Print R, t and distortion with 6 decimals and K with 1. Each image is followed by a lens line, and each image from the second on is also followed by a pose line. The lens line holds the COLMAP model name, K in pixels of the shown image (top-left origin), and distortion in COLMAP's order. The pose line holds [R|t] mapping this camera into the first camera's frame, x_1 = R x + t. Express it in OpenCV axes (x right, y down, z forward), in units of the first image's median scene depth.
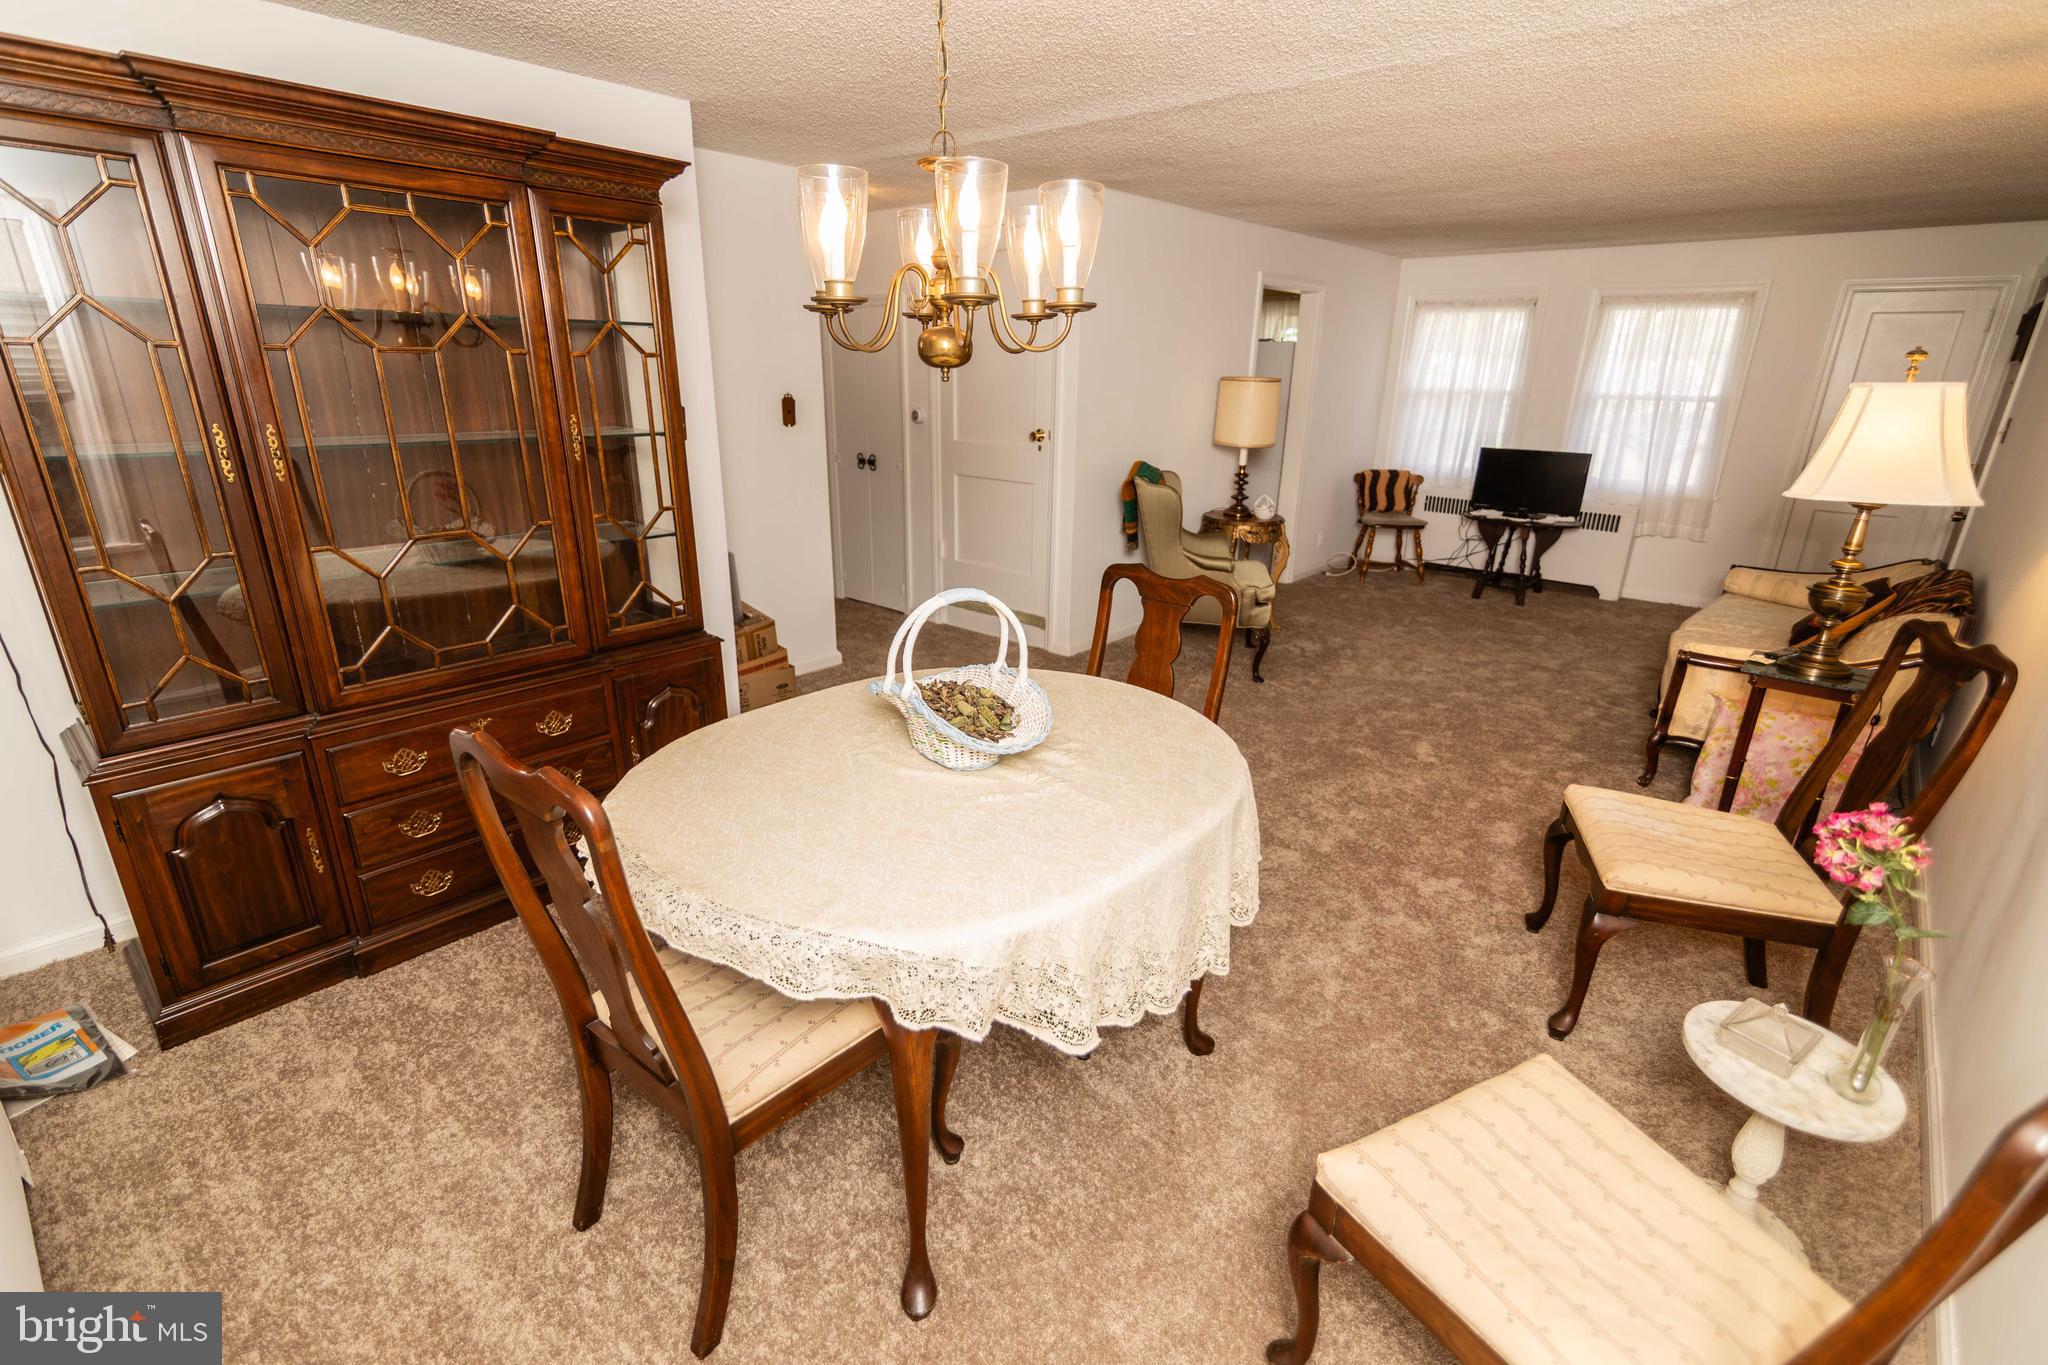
lens RADIAL K [[932.5, 0, 1014.9], [0, 932.5, 688.9], [0, 0, 1]] dist [0.000800, -0.000711]
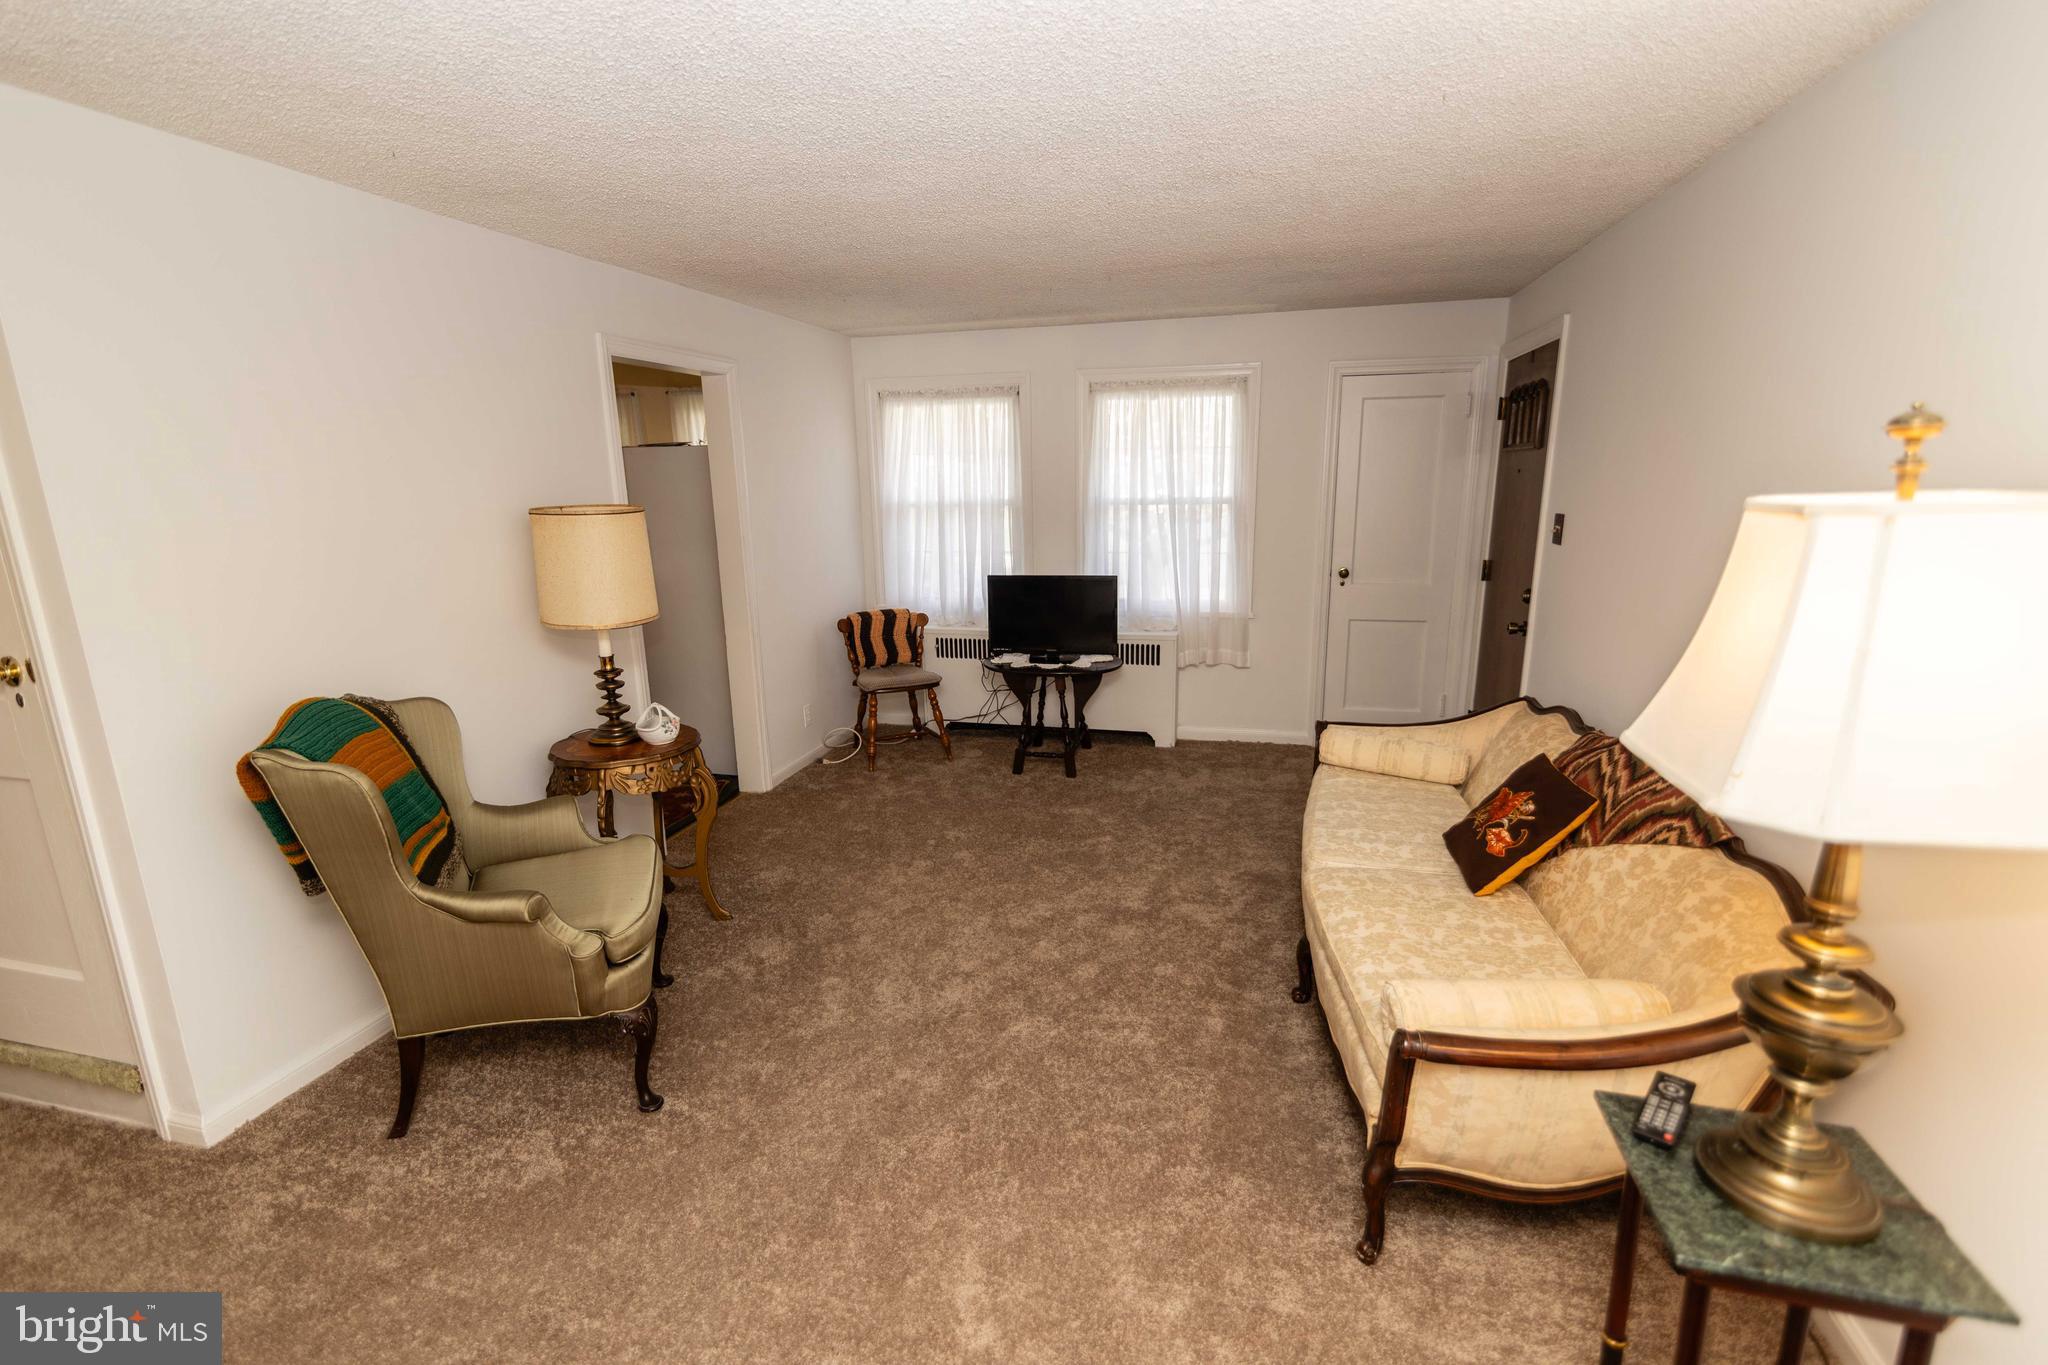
lens RADIAL K [[932.5, 0, 1014.9], [0, 932.5, 688.9], [0, 0, 1]] dist [0.000800, -0.000711]
pose [[0.892288, -0.134235, 0.431049, 0.189851], [0.179177, 0.981654, -0.065202, -0.120683], [-0.414389, 0.135414, 0.899969, 0.339572]]
